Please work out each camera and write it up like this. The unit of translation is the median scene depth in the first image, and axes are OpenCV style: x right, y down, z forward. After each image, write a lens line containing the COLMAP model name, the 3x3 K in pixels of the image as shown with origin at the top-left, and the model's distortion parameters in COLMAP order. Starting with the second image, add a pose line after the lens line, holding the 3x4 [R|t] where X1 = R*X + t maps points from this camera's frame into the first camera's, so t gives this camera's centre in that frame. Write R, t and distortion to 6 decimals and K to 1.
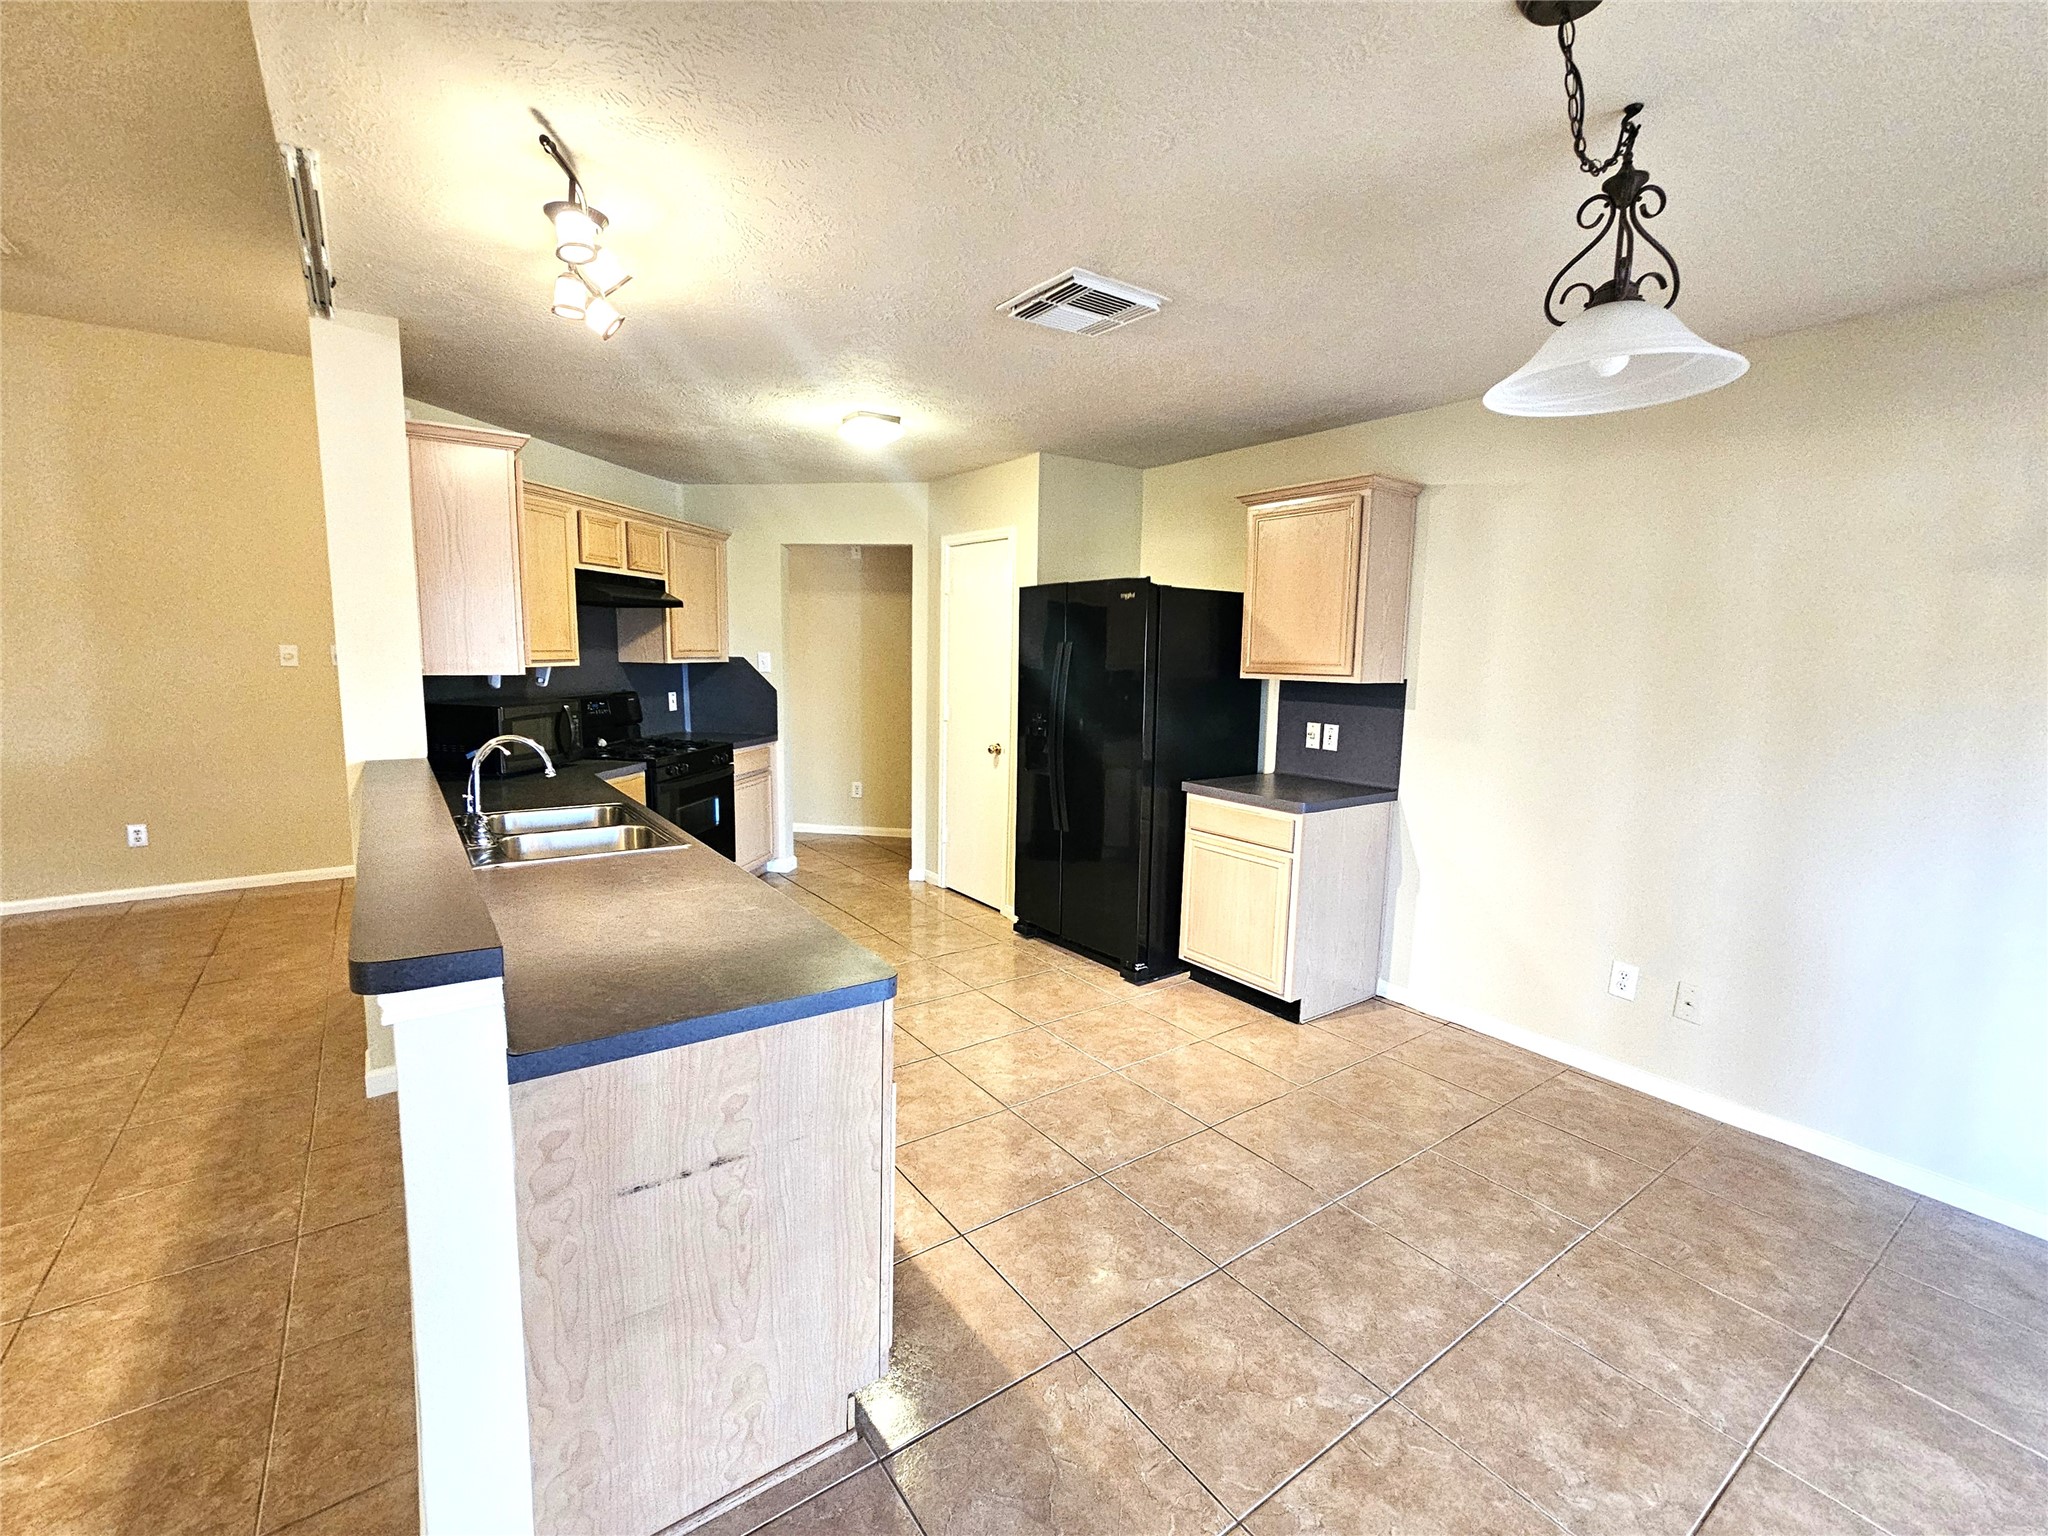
lens RADIAL K [[895.0, 0, 1024.0], [0, 895.0, 768.0], [0, 0, 1]] dist [0.007507, 0.000397]
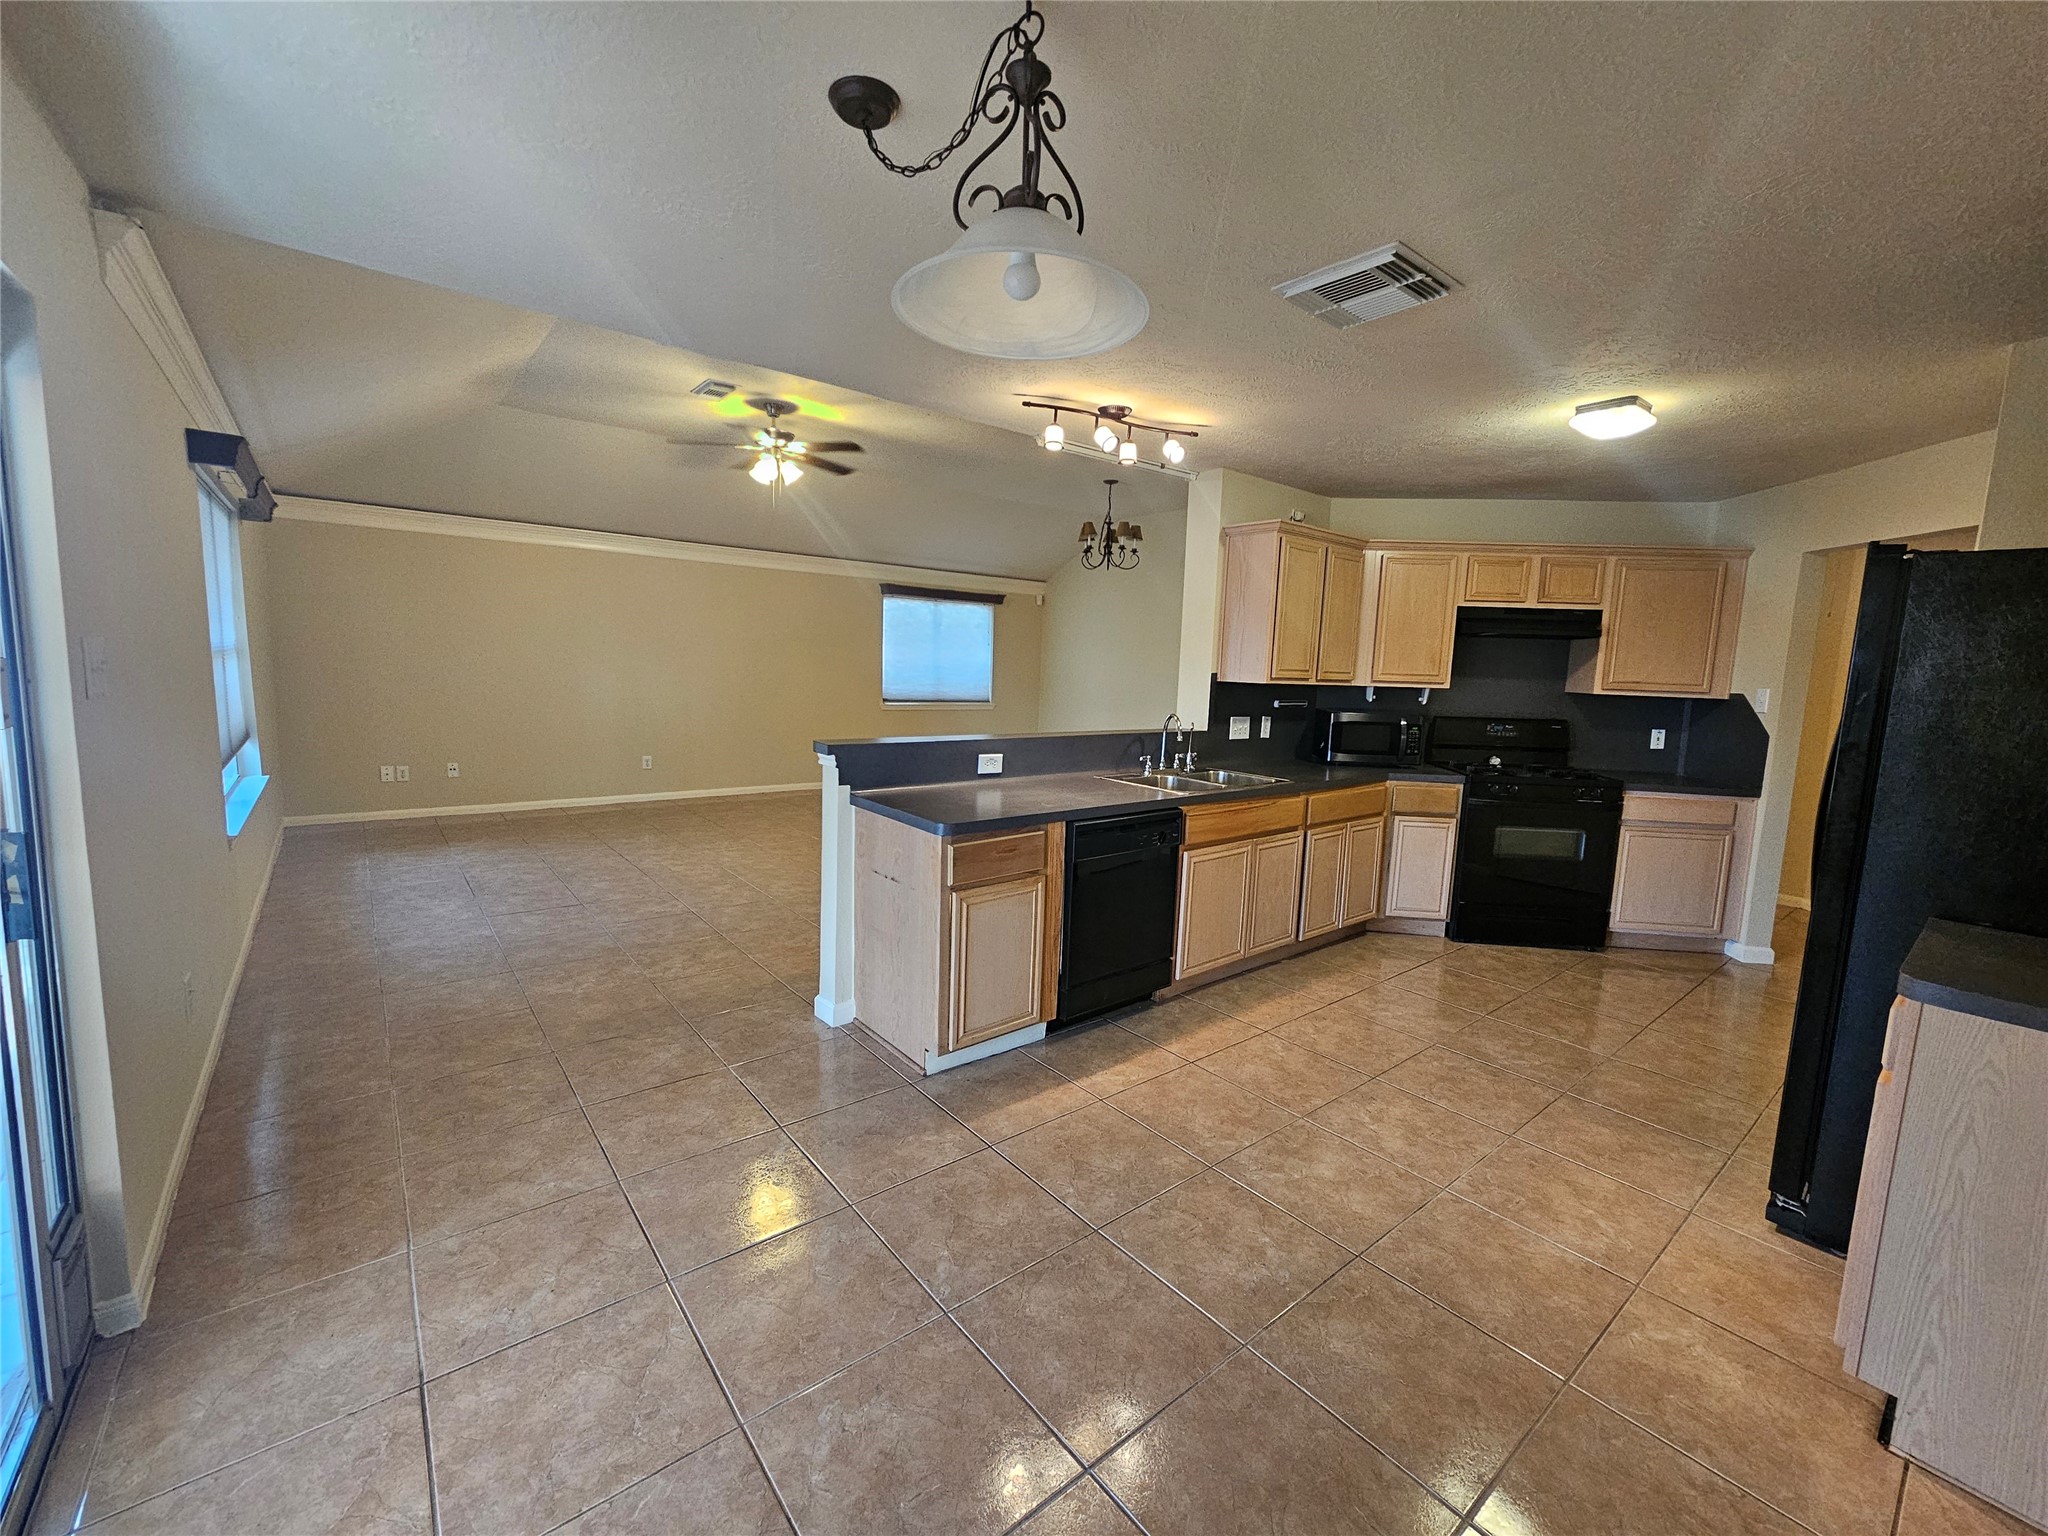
lens RADIAL K [[828.8, 0, 1024.0], [0, 828.8, 768.0], [0, 0, 1]] dist [-0.000332, 0.000052]
pose [[0.059208, 0.114066, -0.991707, 0.664609], [-0.170139, 0.980068, 0.102569, -0.032886], [0.983640, 0.162655, 0.077435, 0.452054]]
